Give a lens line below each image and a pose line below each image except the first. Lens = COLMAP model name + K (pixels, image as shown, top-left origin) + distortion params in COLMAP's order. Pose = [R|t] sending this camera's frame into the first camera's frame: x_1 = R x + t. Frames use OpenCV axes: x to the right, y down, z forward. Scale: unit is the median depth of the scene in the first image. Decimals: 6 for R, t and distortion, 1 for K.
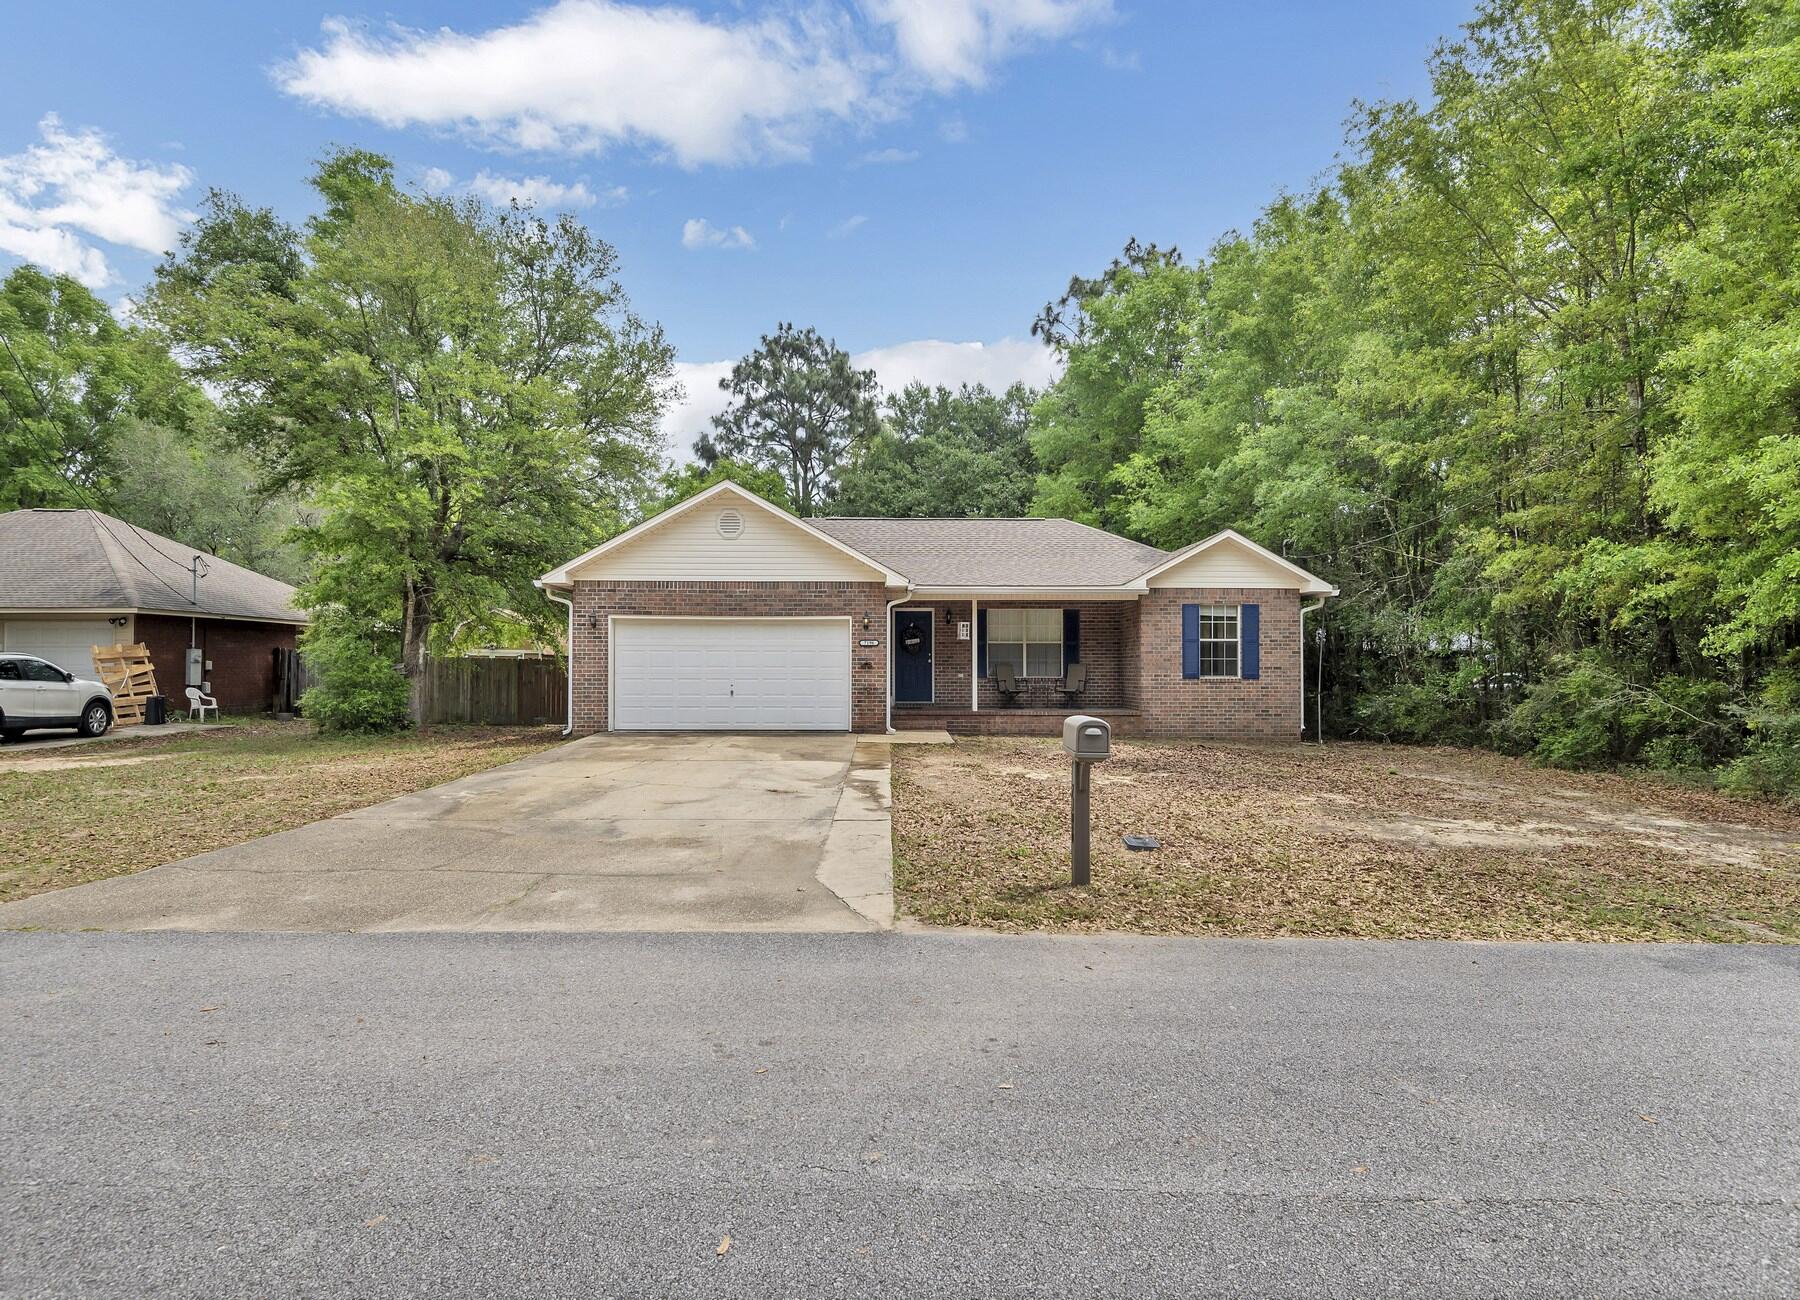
lens RADIAL K [[972.8, 0, 899.3], [0, 972.8, 641.0], [0, 0, 1]] dist [0.027176, -0.002777]
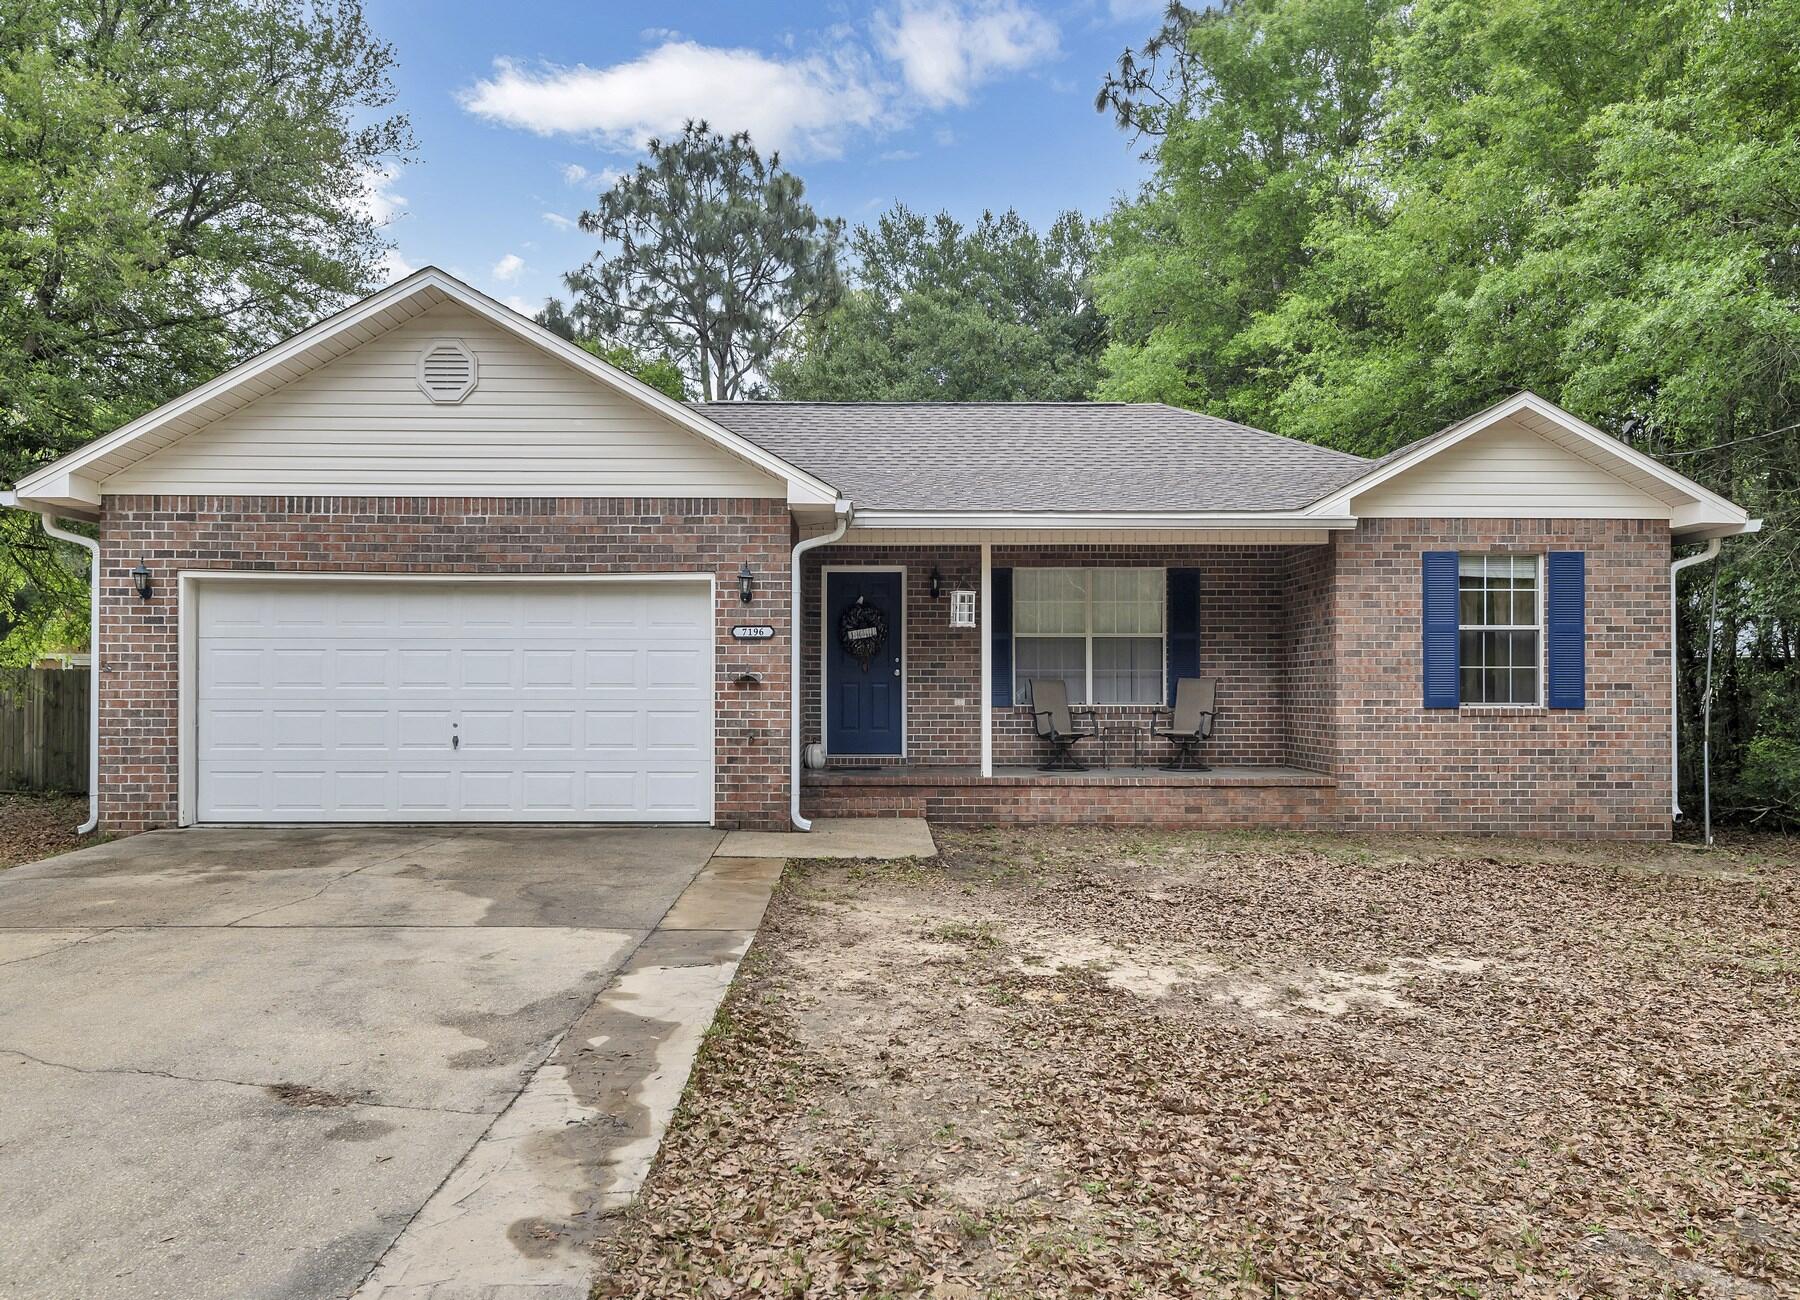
lens RADIAL K [[1366.9, 0, 896.9], [0, 1366.9, 665.0], [0, 0, 1]] dist [0.024433, -0.010697]
pose [[0.999999, -0.000528, -0.001521, 0.034528], [0.000546, 0.999935, 0.011409, 0.009338], [0.001515, -0.011410, 0.999934, 0.328896]]
